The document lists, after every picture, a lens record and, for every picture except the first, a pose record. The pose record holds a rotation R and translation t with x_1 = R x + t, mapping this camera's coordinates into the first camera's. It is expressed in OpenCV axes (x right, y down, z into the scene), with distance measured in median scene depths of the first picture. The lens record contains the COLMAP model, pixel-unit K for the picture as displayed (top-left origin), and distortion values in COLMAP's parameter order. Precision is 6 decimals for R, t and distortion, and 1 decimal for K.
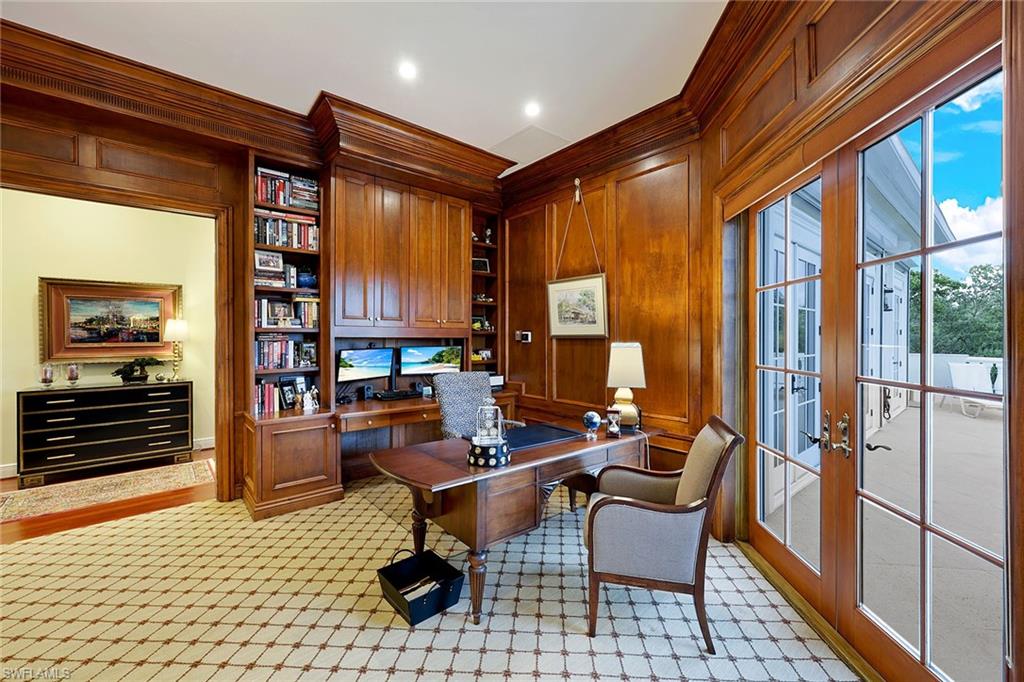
lens RADIAL K [[414.8, 0, 515.7], [0, 414.8, 340.7], [0, 0, 1]] dist [-0.000854, 0.000371]
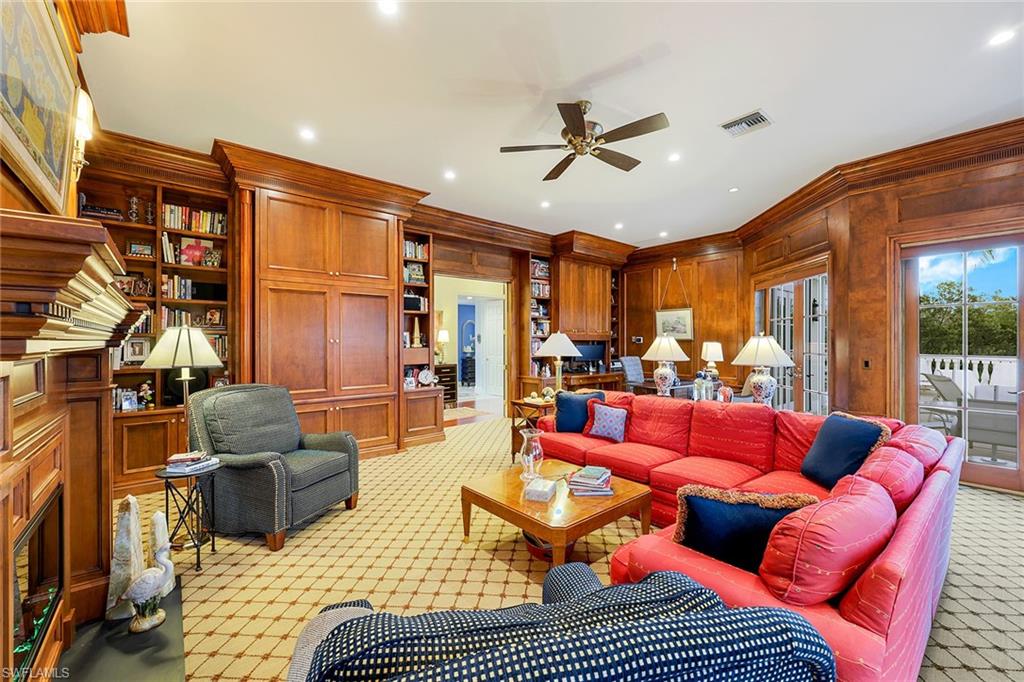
lens RADIAL K [[414.8, 0, 512.1], [0, 414.8, 340.0], [0, 0, 1]] dist [-0.000854, 0.000371]
pose [[0.999863, 0.002093, -0.016442, -0.645307], [-0.002238, 0.999959, -0.008799, 0.011189], [0.016423, 0.008835, 0.999826, -1.053826]]
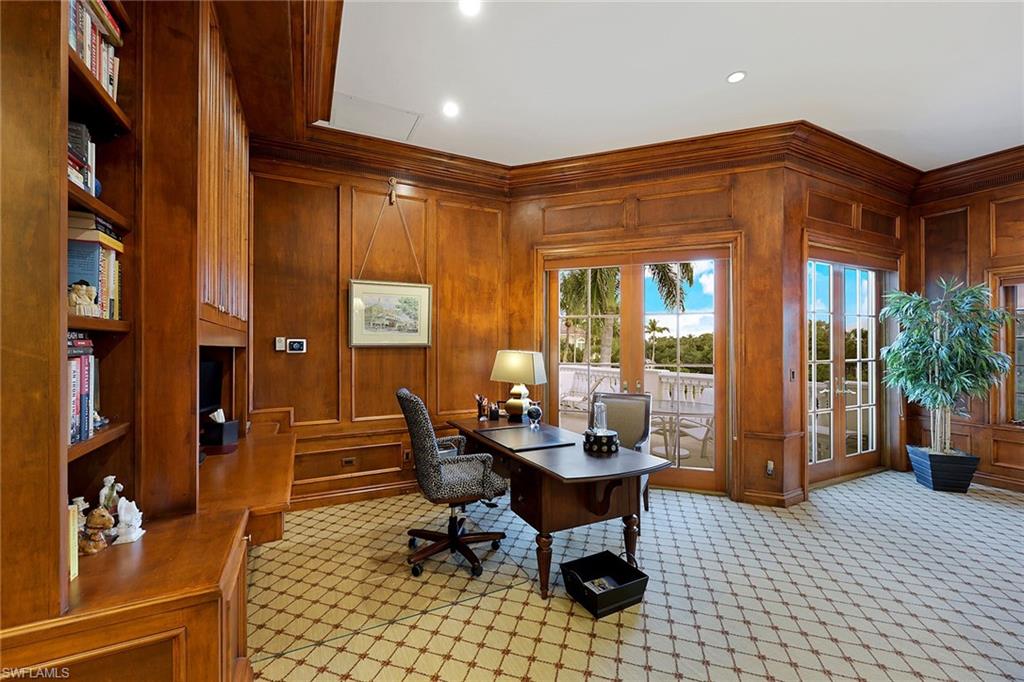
lens RADIAL K [[414.8, 0, 507.5], [0, 414.8, 346.2], [0, 0, 1]] dist [-0.000854, 0.000371]
pose [[0.244627, -0.000776, 0.969617, -0.786694], [0.009037, 0.999958, -0.001480, -0.004790], [-0.969575, 0.009124, 0.244624, 0.586636]]
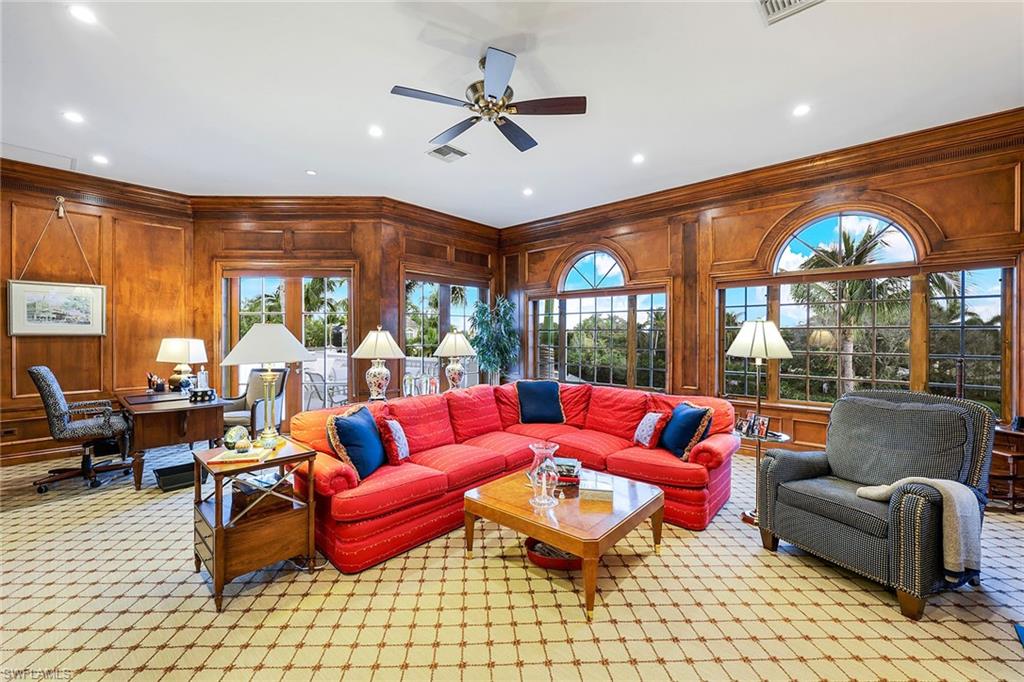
lens RADIAL K [[414.8, 0, 506.7], [0, 414.8, 338.3], [0, 0, 1]] dist [-0.000854, 0.000371]
pose [[-0.127097, -0.006181, 0.991871, -1.285910], [0.009240, 0.999930, 0.007415, 0.003239], [-0.991847, 0.010107, -0.127031, -0.080577]]
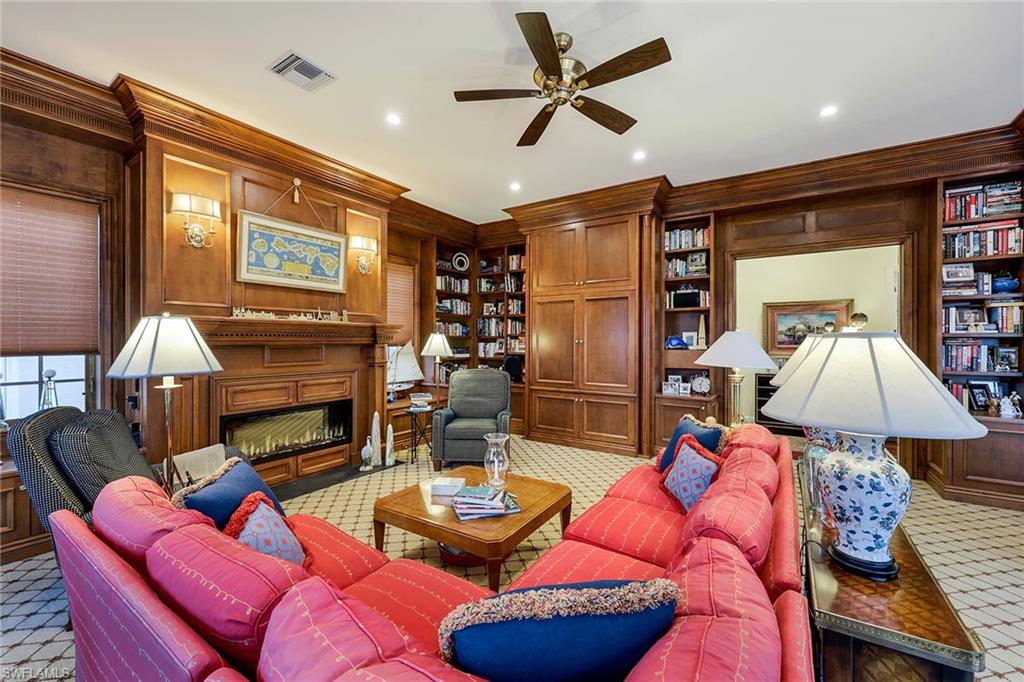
lens RADIAL K [[414.8, 0, 506.4], [0, 414.8, 338.7], [0, 0, 1]] dist [-0.000854, 0.000371]
pose [[0.262809, 0.000391, -0.964848, 0.145195], [-0.013775, 0.999900, -0.003347, 0.003516], [0.964750, 0.014171, 0.262788, -0.426210]]
